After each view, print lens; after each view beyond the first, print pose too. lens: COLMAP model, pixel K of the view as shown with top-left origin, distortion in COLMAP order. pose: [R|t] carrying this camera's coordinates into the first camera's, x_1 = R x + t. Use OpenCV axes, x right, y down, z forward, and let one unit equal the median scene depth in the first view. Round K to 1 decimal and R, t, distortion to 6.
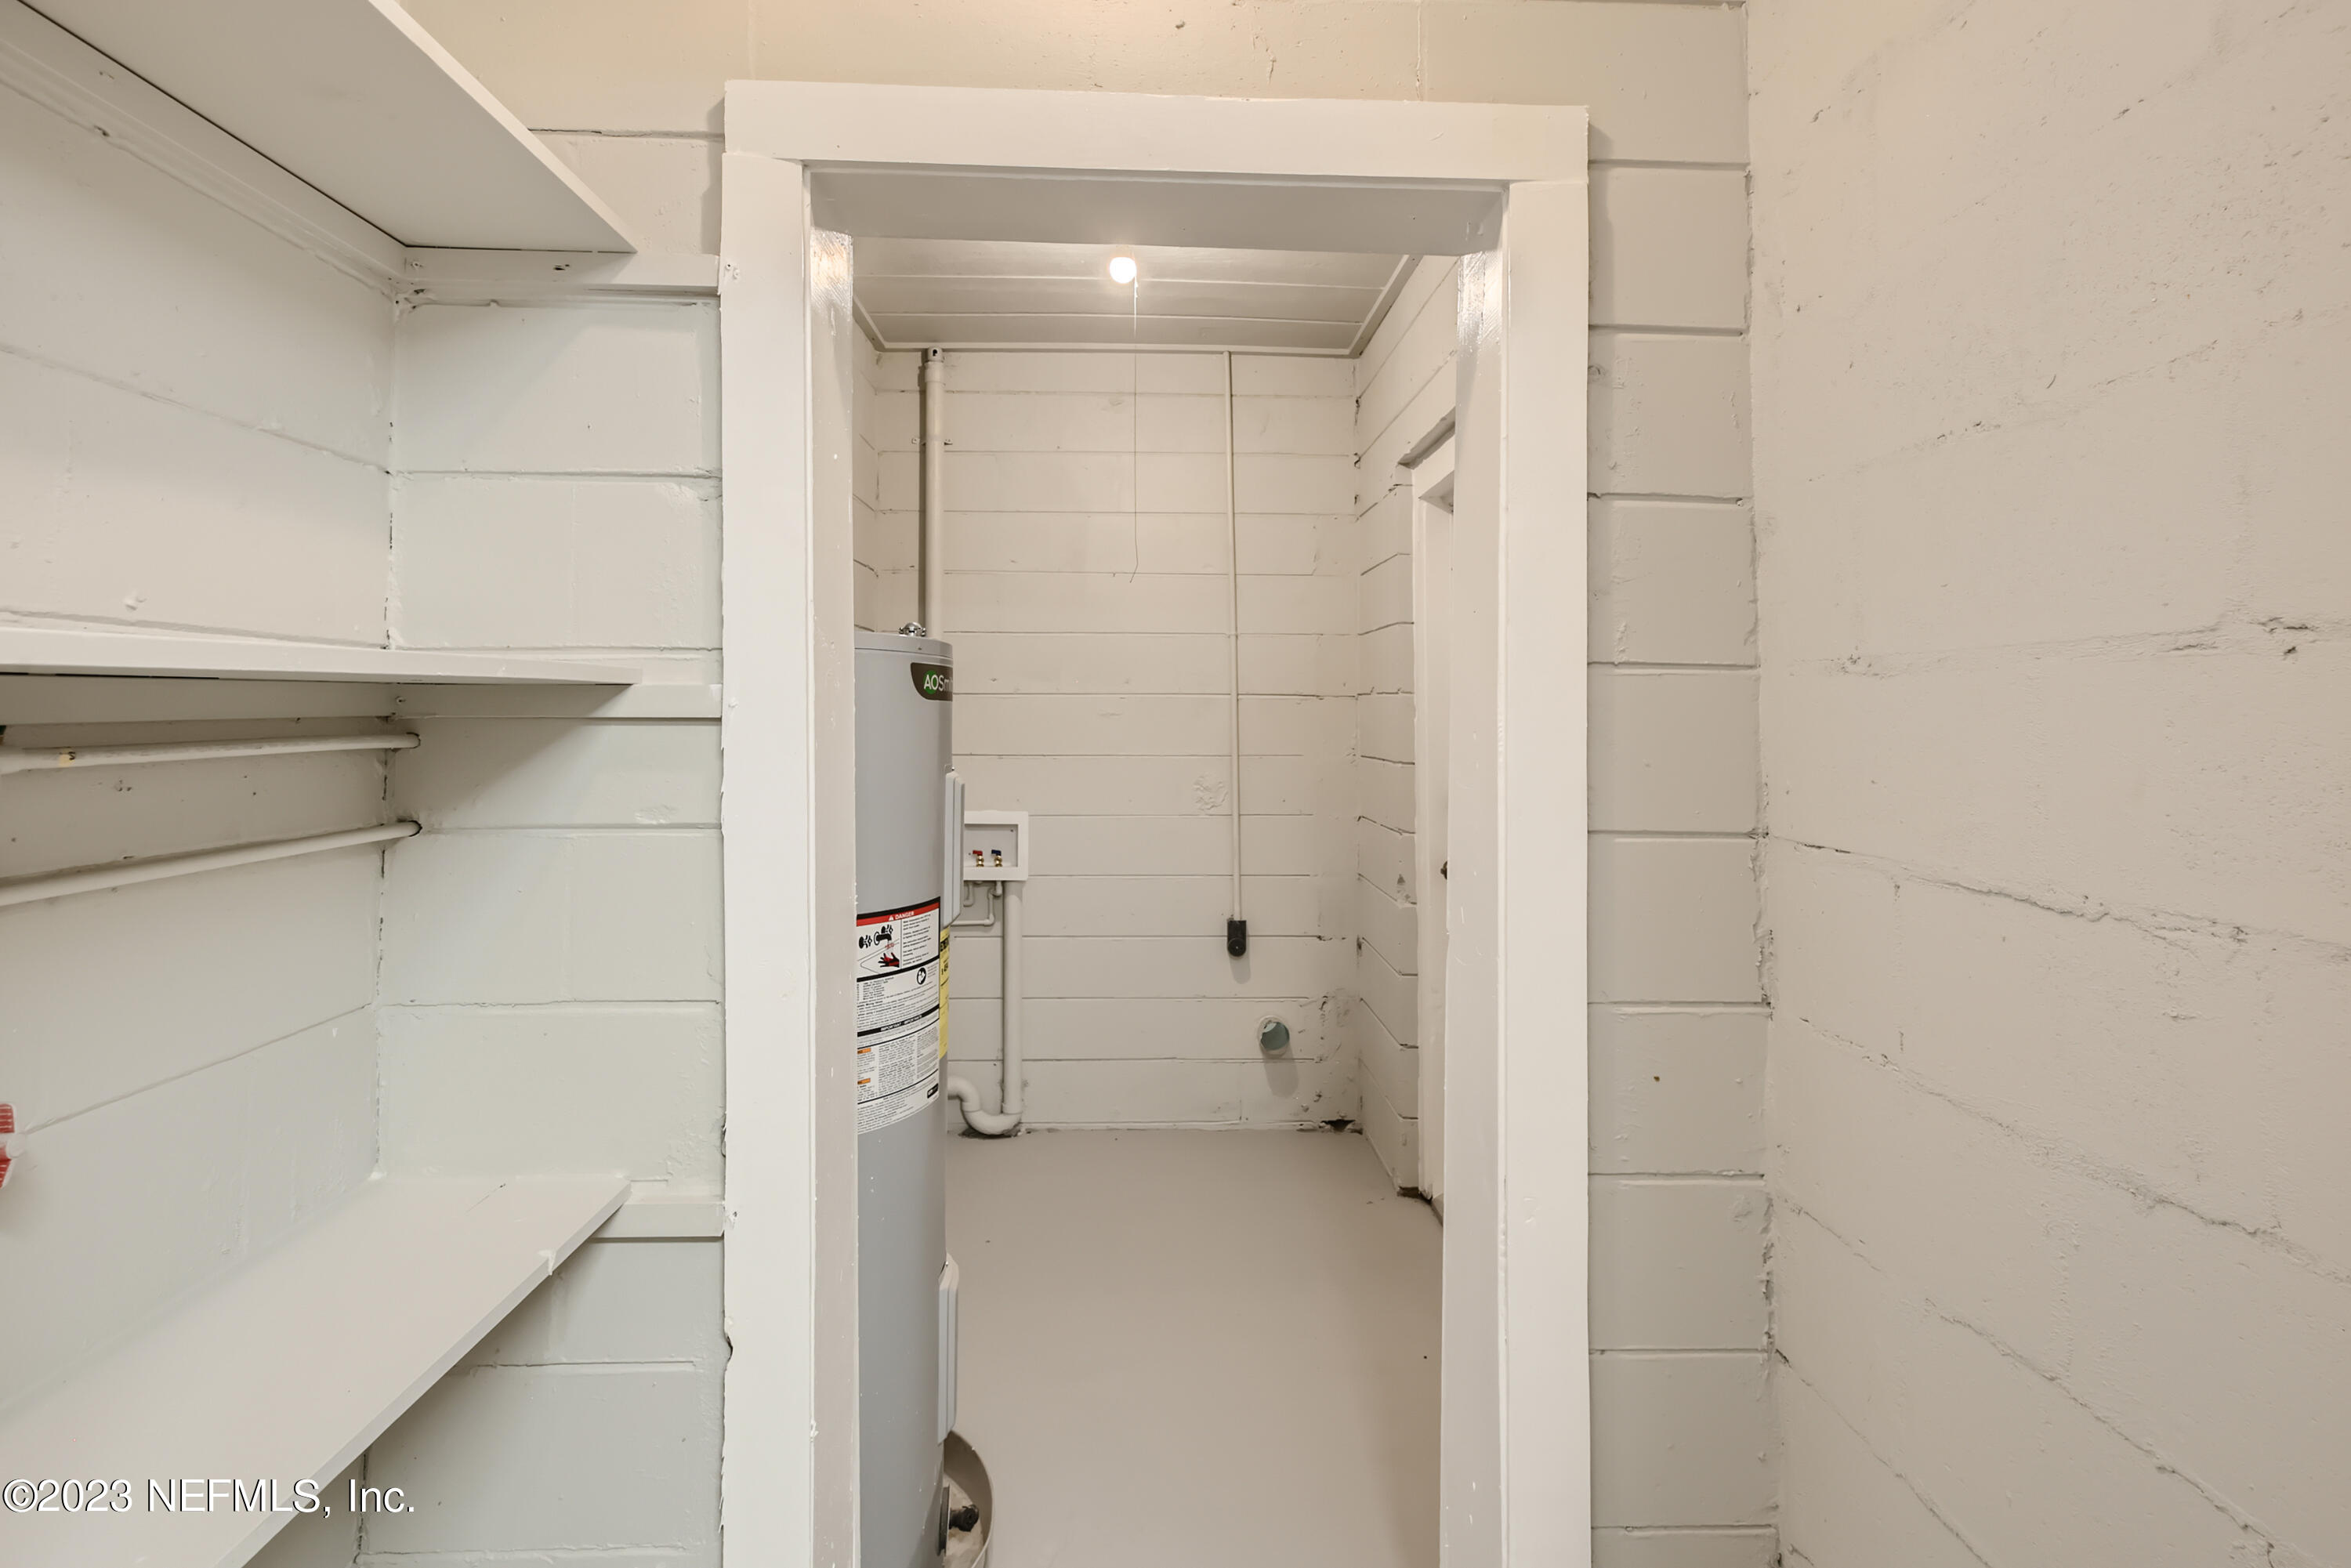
lens RADIAL K [[1142.3, 0, 1184.8], [0, 1142.3, 704.8], [0, 0, 1]] dist [0.001248, -0.000022]
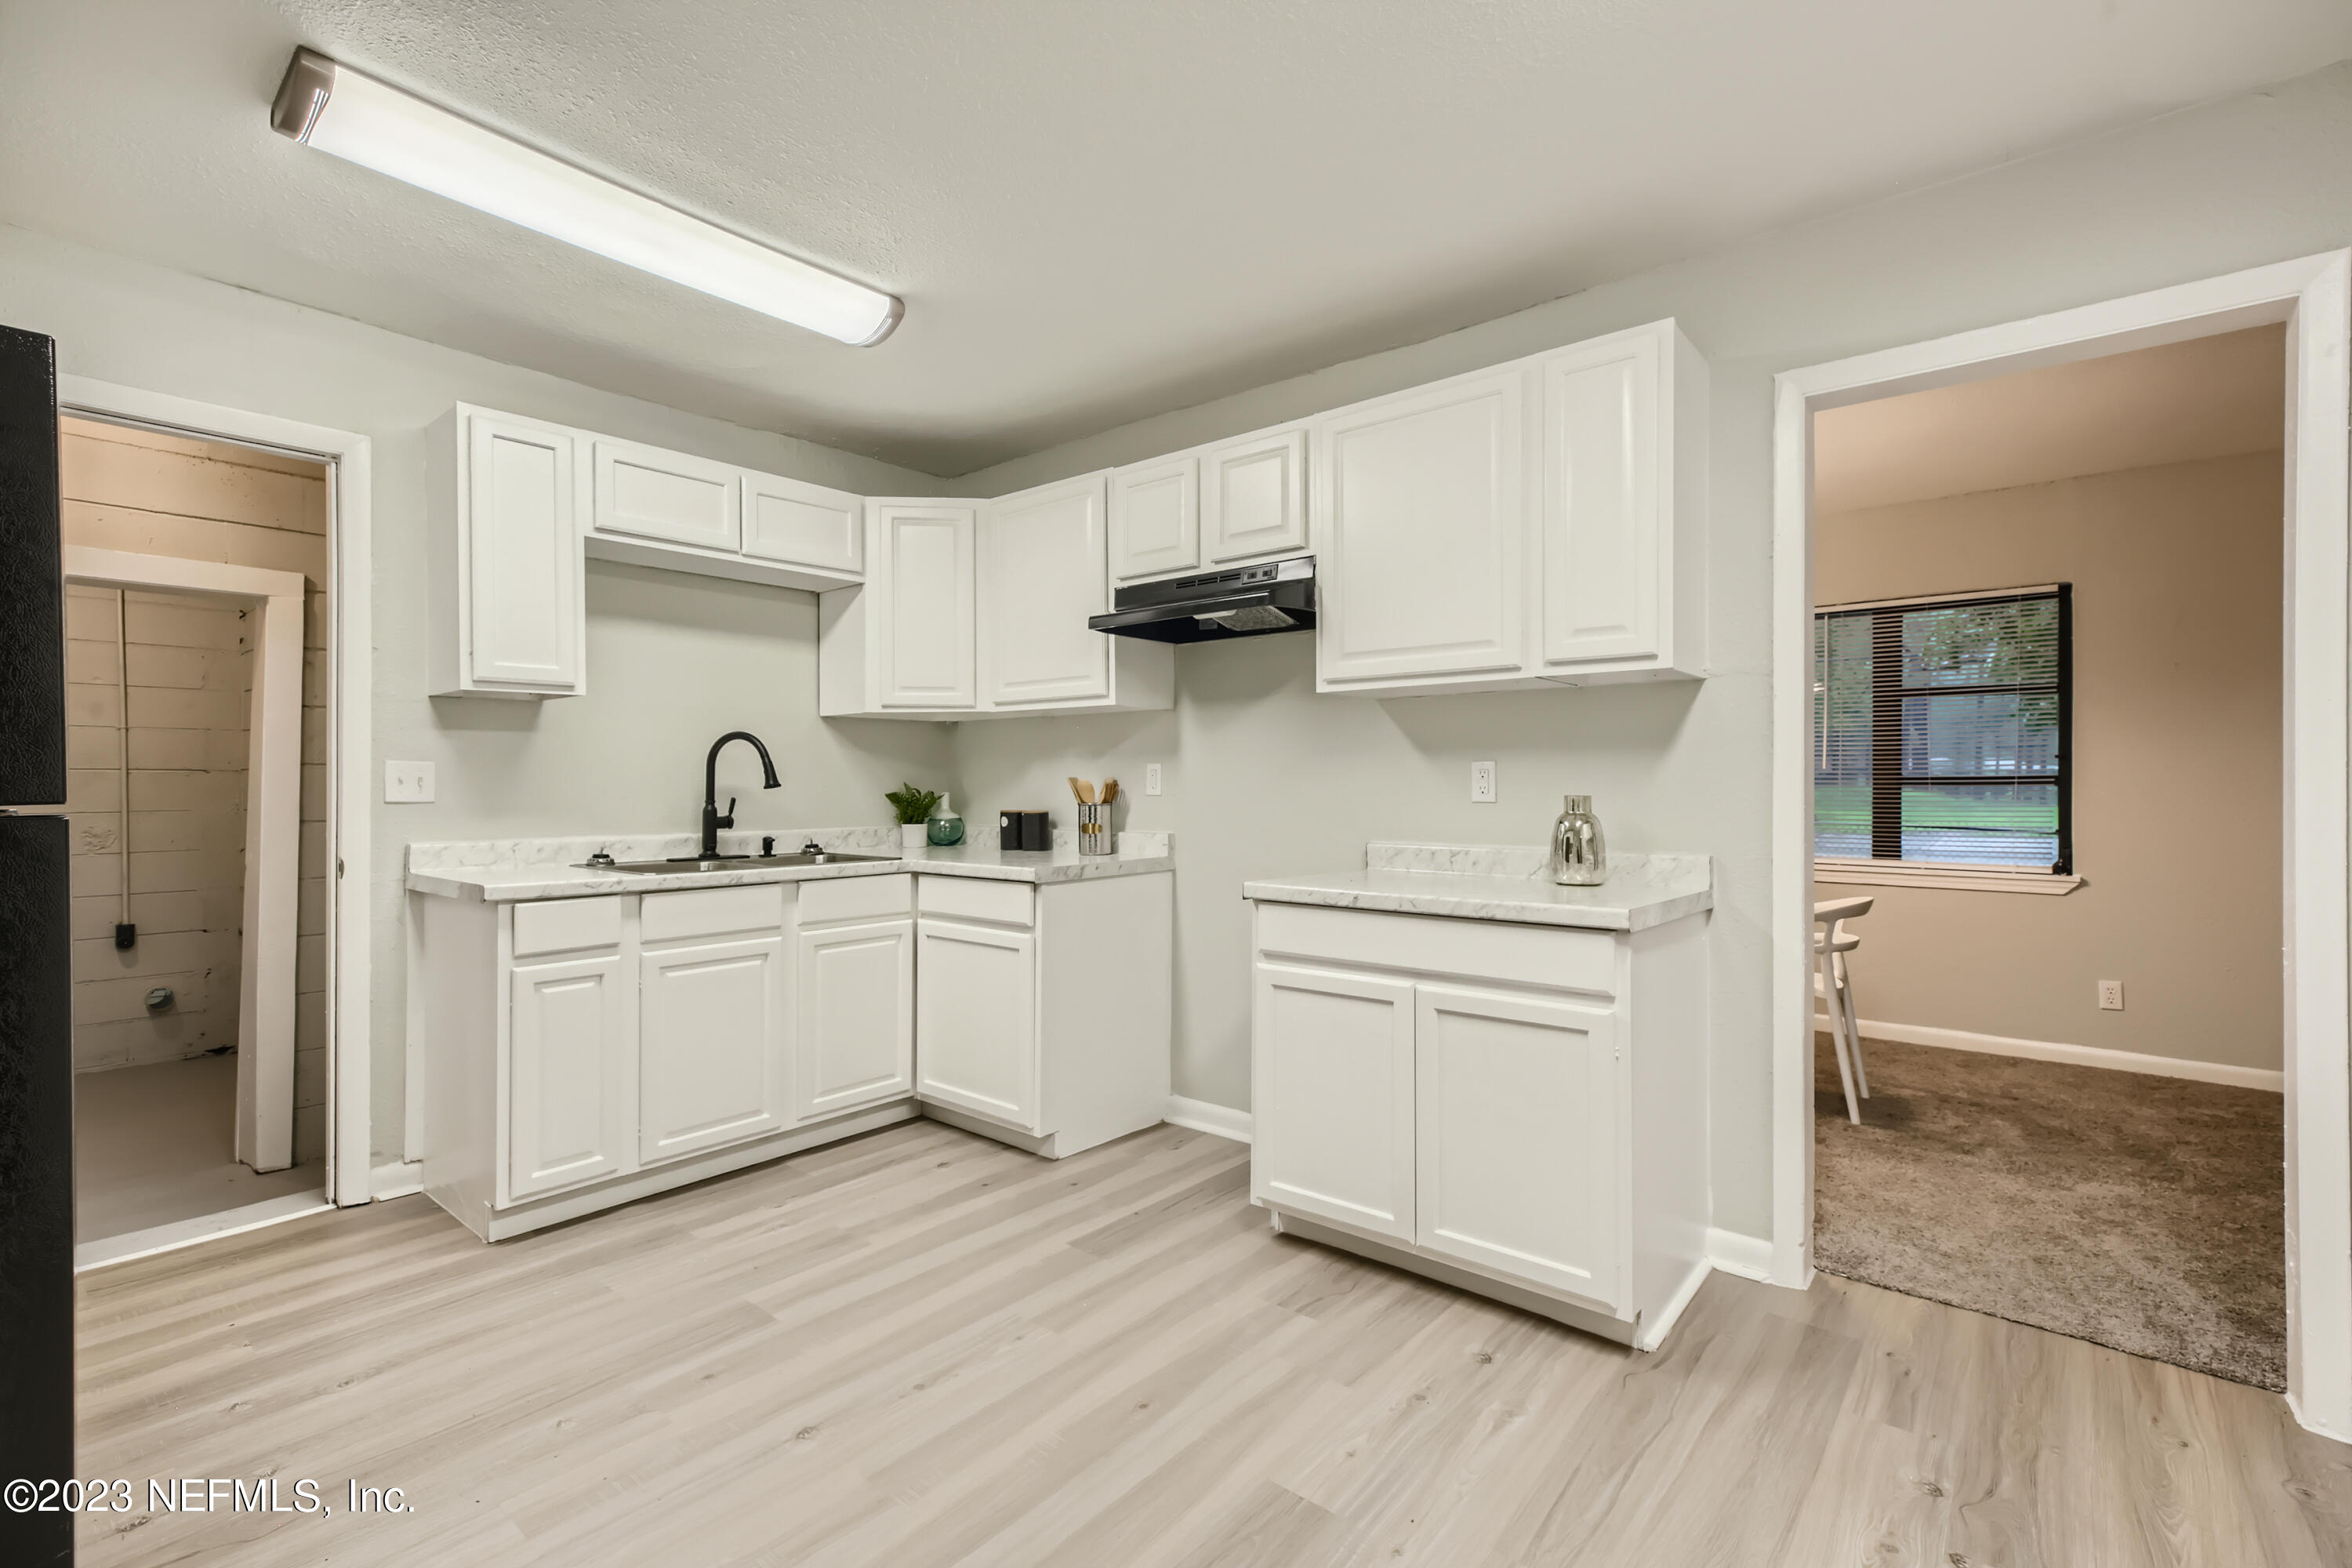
lens RADIAL K [[1032.5, 0, 1176.7], [0, 1032.5, 776.1], [0, 0, 1]] dist [0.003859, 0.000539]
pose [[0.666803, 0.002961, 0.745228, -0.050077], [-0.001662, 0.999996, -0.002486, -0.002331], [-0.745232, 0.000419, 0.666805, -0.936502]]
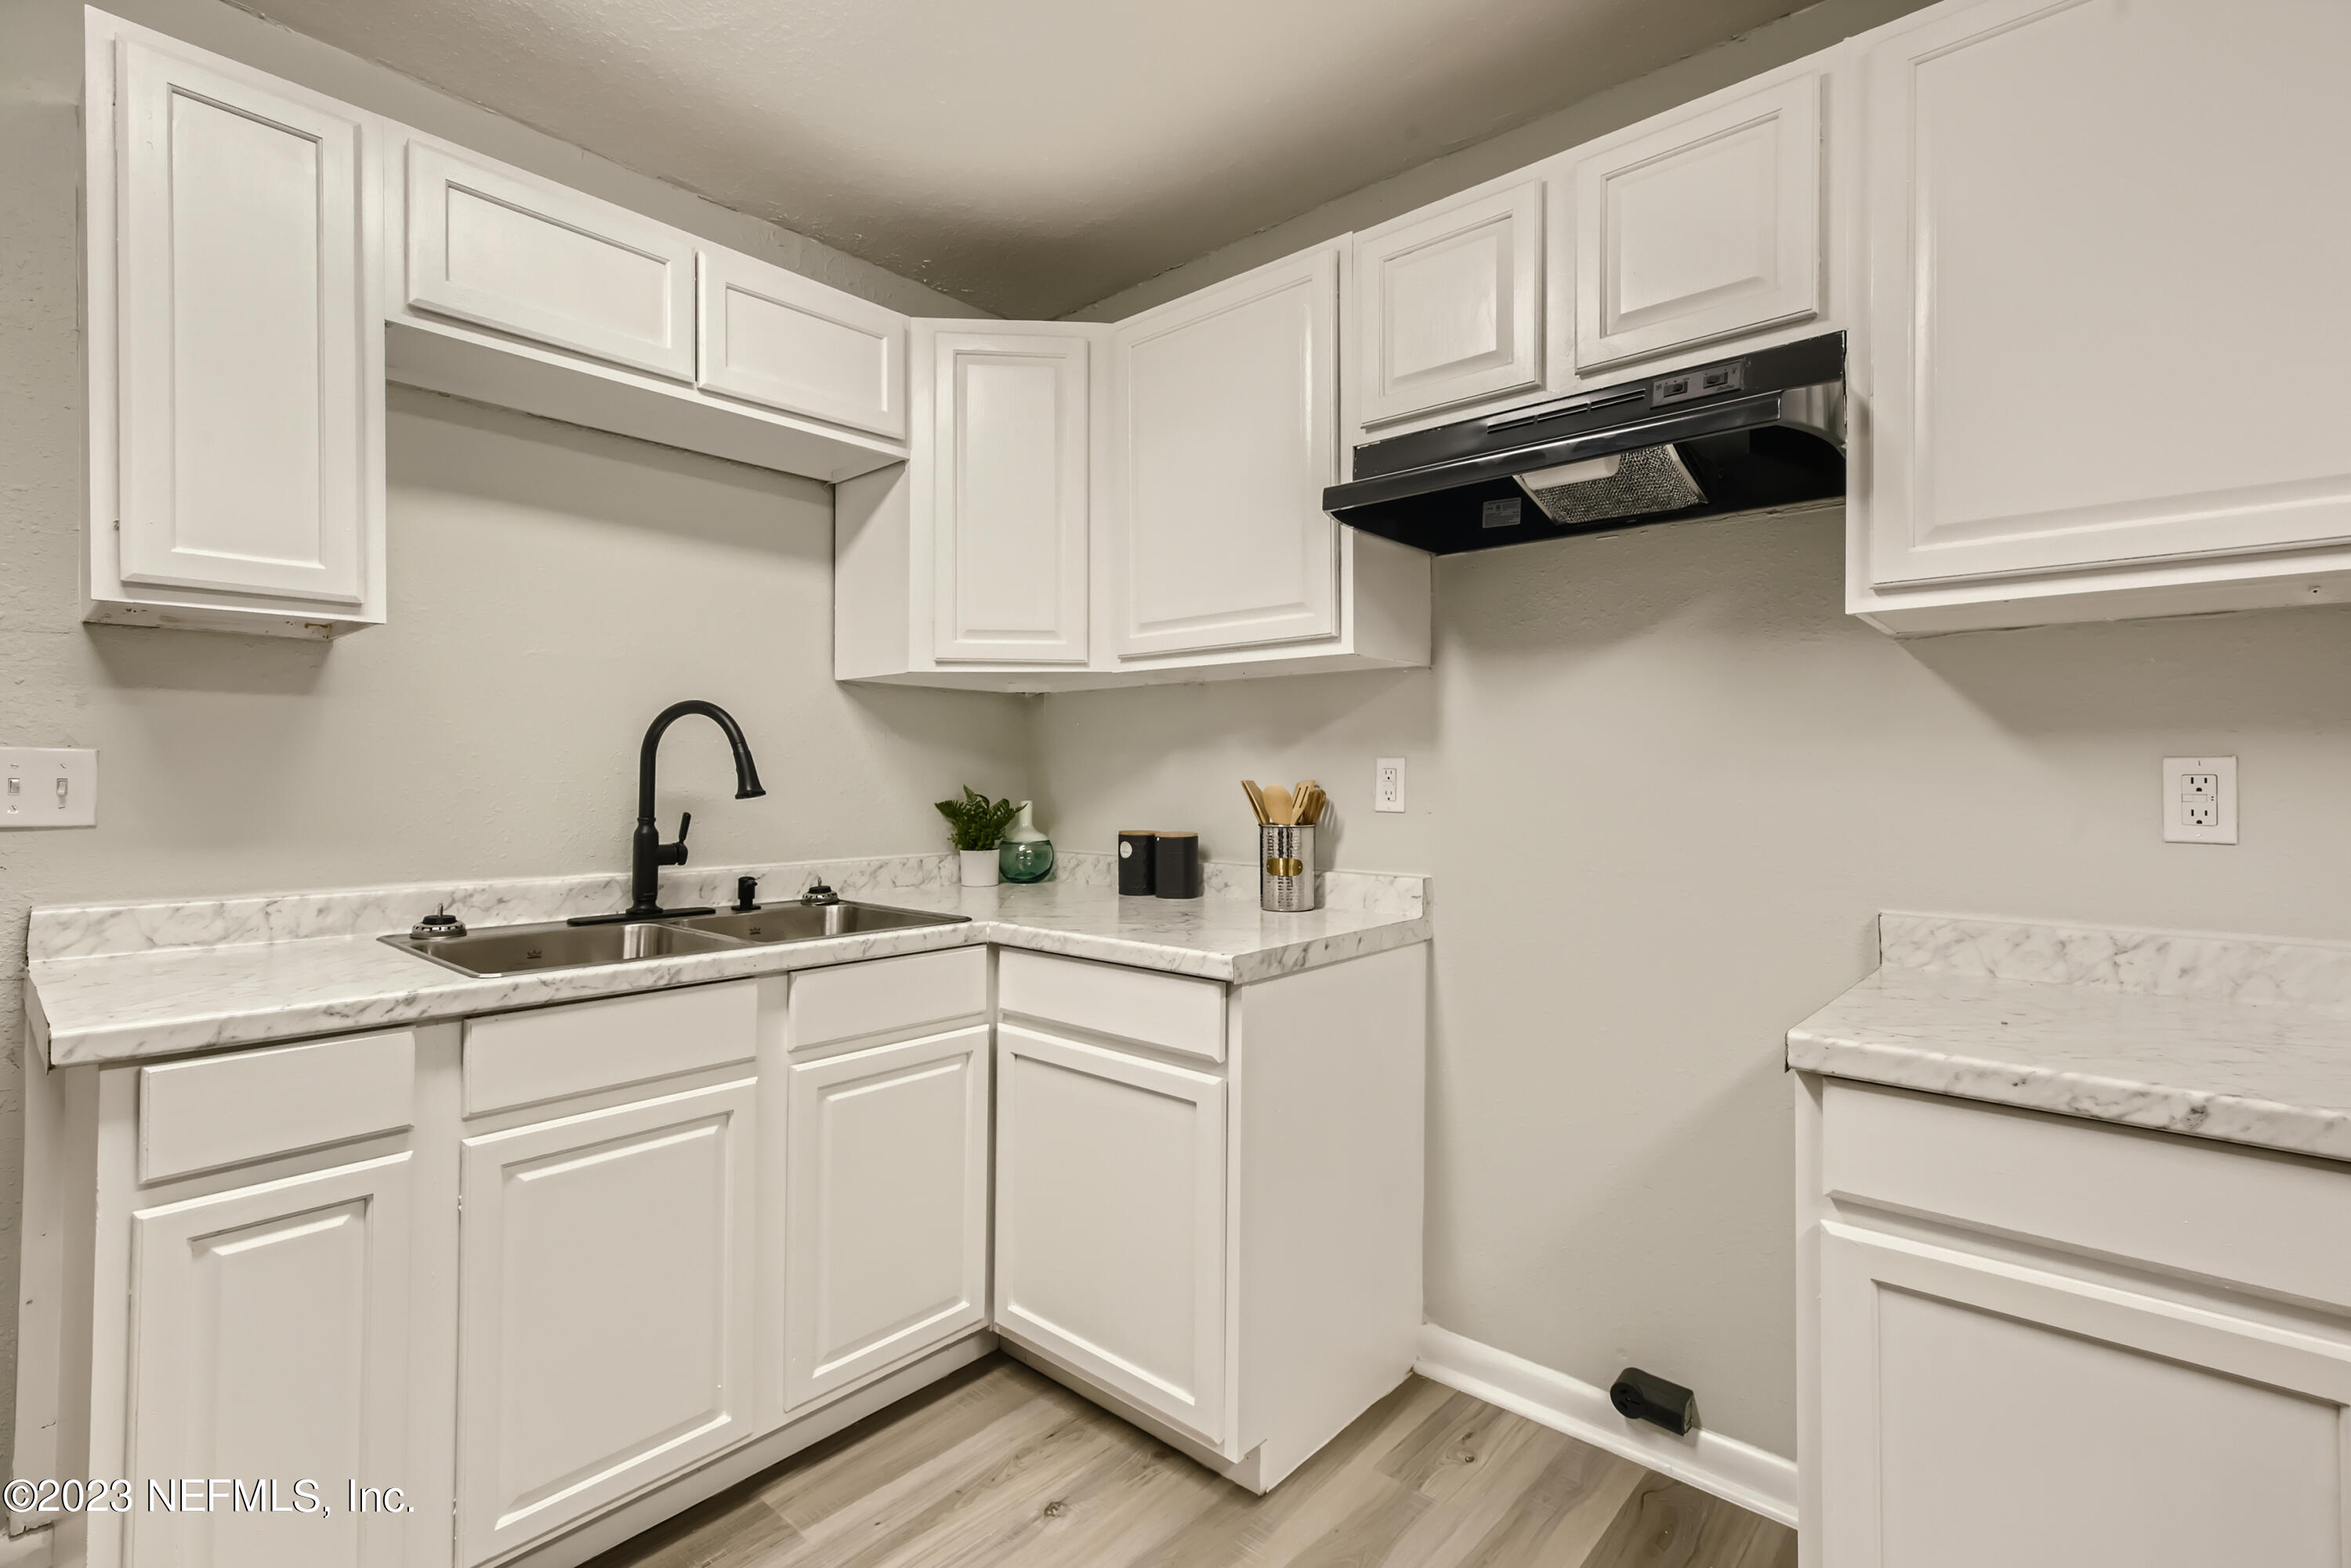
lens RADIAL K [[1050.7, 0, 1177.1], [0, 1050.7, 770.5], [0, 0, 1]] dist [0.002523, -0.000144]
pose [[0.685720, 0.007319, 0.727829, 0.153925], [-0.007092, 0.999969, -0.003373, -0.006953], [-0.727831, -0.002849, 0.685750, -0.582663]]
